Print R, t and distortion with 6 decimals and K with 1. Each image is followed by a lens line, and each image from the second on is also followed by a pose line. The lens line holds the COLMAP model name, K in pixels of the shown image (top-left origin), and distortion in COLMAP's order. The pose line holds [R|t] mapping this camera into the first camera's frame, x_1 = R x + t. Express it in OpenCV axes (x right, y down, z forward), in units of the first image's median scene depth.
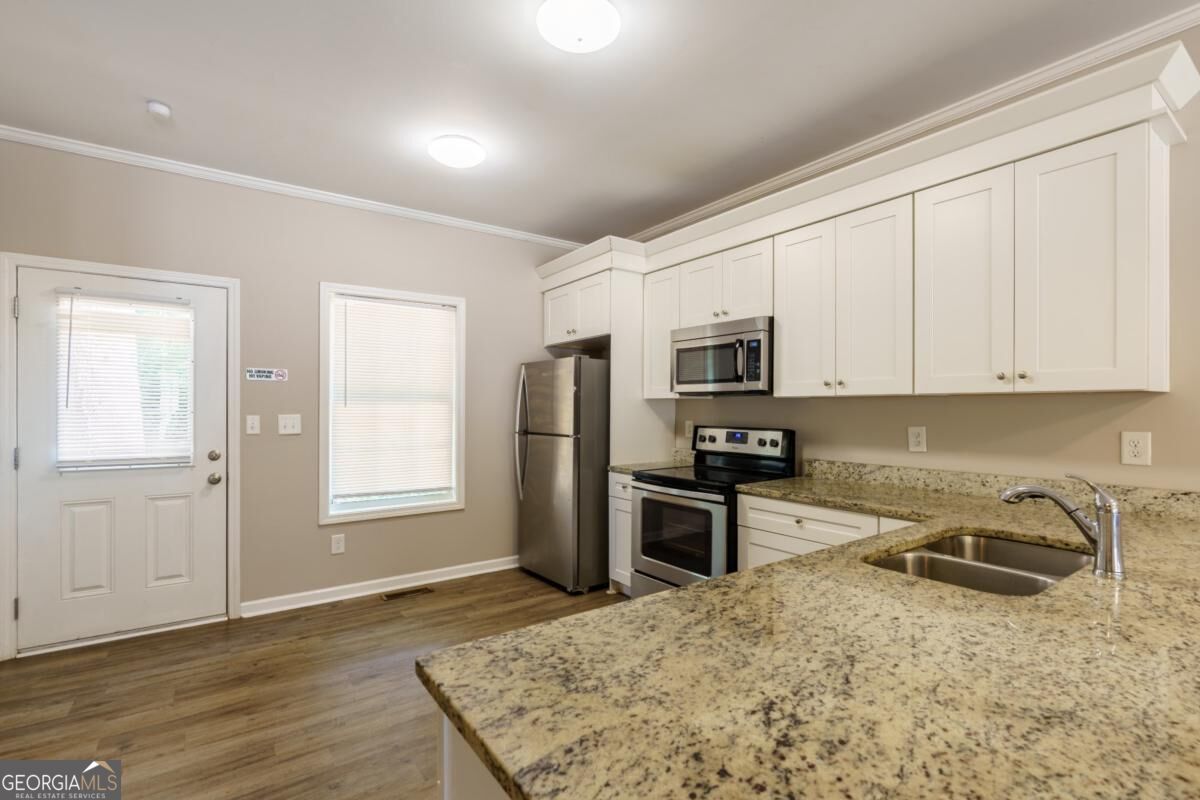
lens RADIAL K [[550.0, 0, 605.5], [0, 550.0, 410.7], [0, 0, 1]] dist [-0.005122, 0.001422]
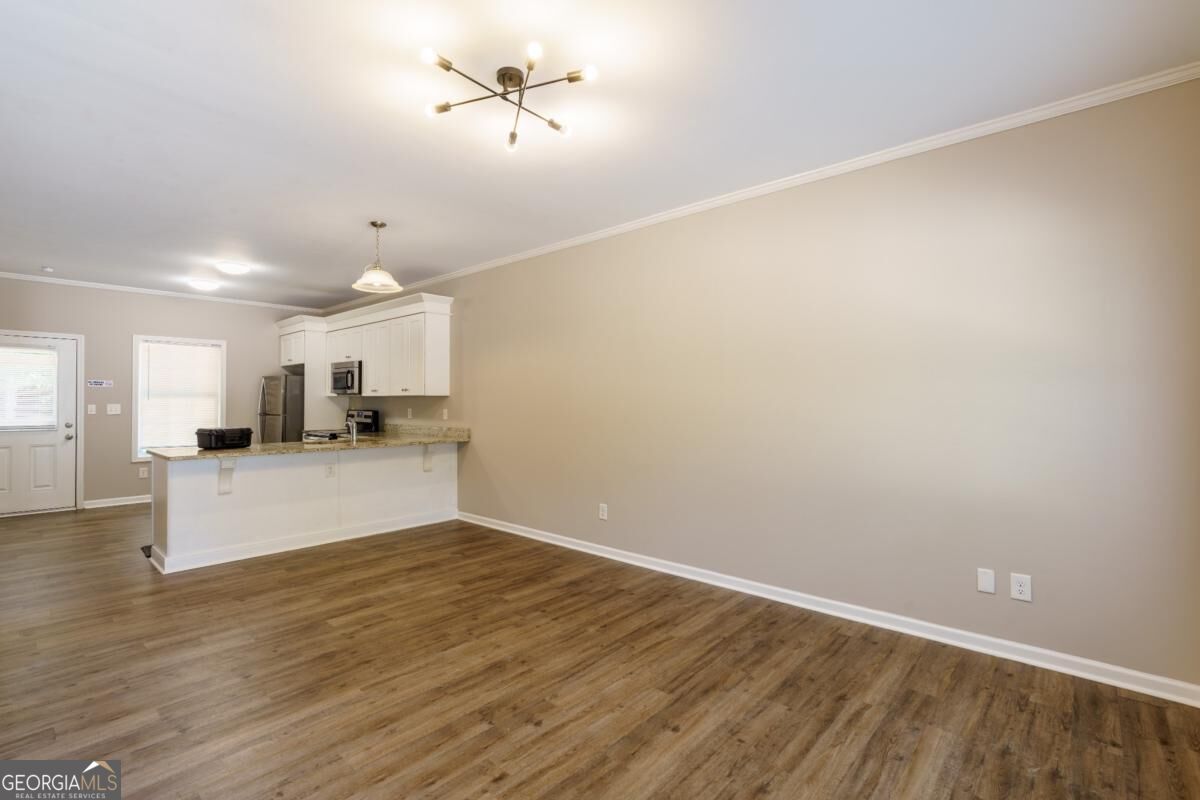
lens RADIAL K [[550.0, 0, 616.5], [0, 550.0, 396.0], [0, 0, 1]] dist [-0.005122, 0.001422]
pose [[0.973047, 0.001077, 0.230605, 0.754942], [0.000658, 0.999972, -0.007449, -0.006933], [-0.230607, 0.007400, 0.973019, -1.384252]]
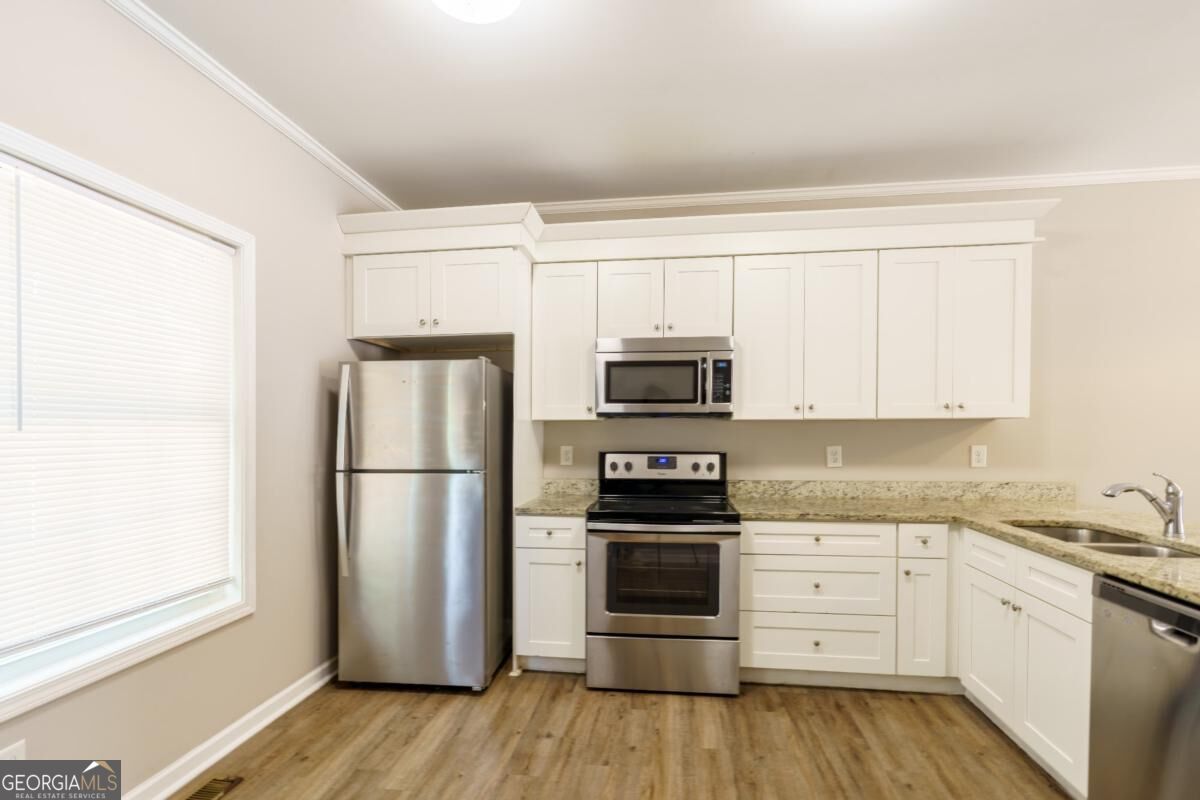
lens RADIAL K [[550.0, 0, 568.7], [0, 550.0, 445.7], [0, 0, 1]] dist [-0.005122, 0.001422]
pose [[0.686645, -0.018900, 0.726748, -0.572567], [0.008331, 0.999801, 0.018130, 0.001537], [-0.726946, -0.006394, 0.686665, 0.498216]]
